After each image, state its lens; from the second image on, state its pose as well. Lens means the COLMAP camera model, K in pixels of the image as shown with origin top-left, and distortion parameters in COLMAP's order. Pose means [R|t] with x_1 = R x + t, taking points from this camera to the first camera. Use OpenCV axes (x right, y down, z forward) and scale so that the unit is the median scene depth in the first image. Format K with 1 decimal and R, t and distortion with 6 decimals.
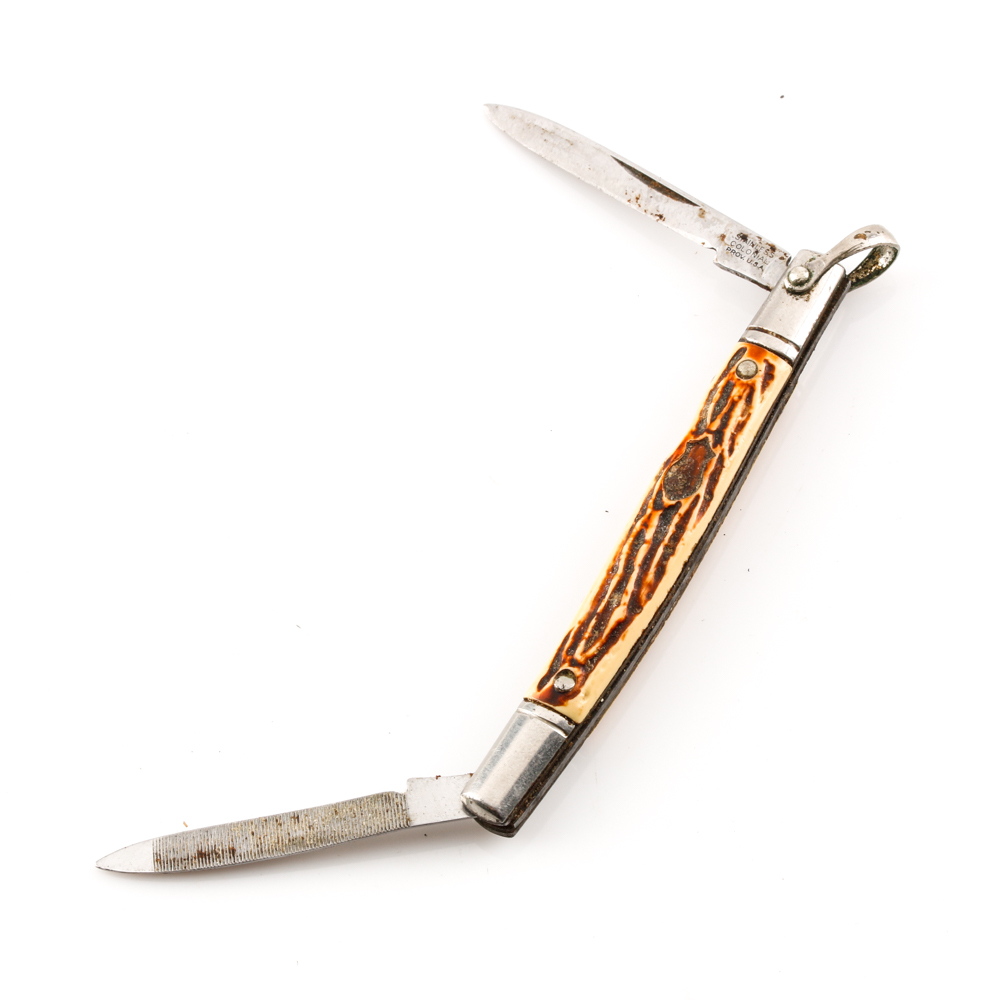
lens RADIAL K [[5079.8, 0, 500.2], [0, 5079.8, 499.9], [0, 0, 1]] dist [0.041356, 0.000000]
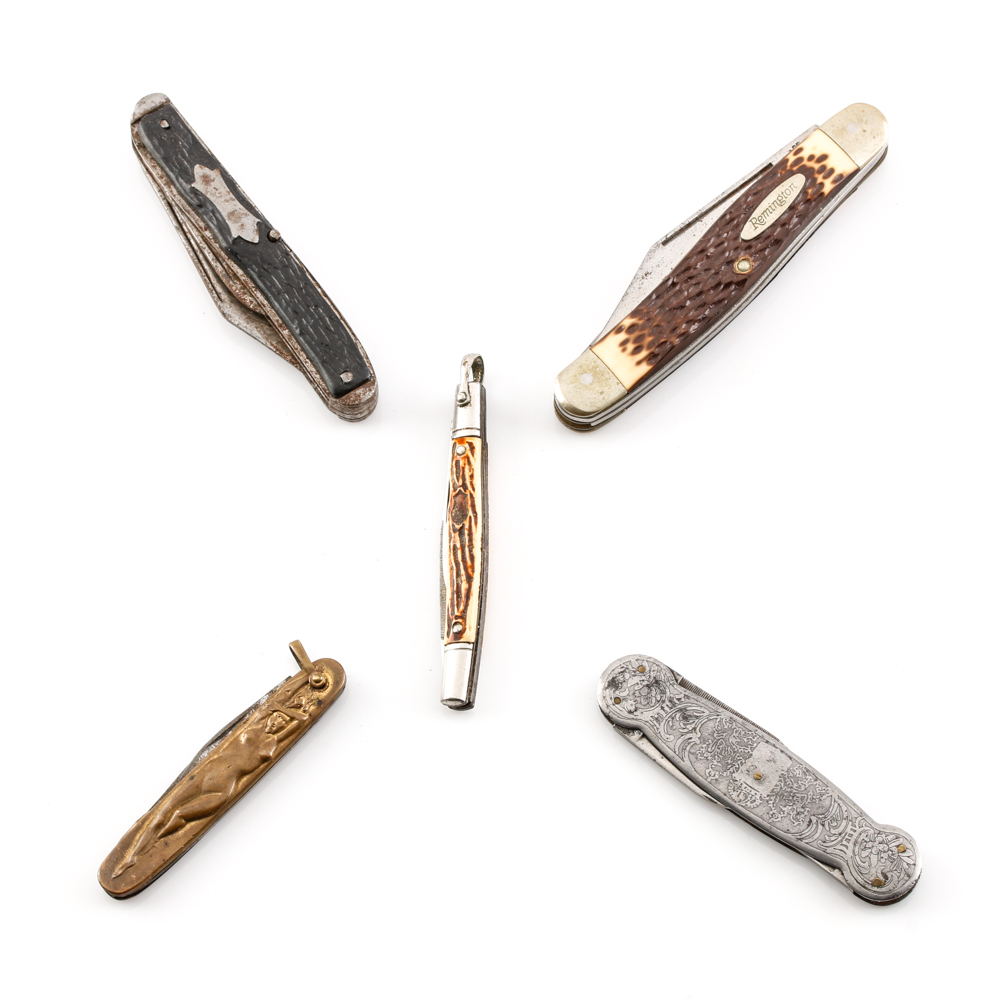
lens RADIAL K [[5079.8, 0, 500.6], [0, 5079.8, 500.1], [0, 0, 1]] dist [0.041356, 0.000000]
pose [[0.873671, -0.485912, 0.024274, 0.003408], [0.485219, 0.873897, 0.029457, -0.060610], [-0.035526, -0.013958, 0.999271, -1.034117]]
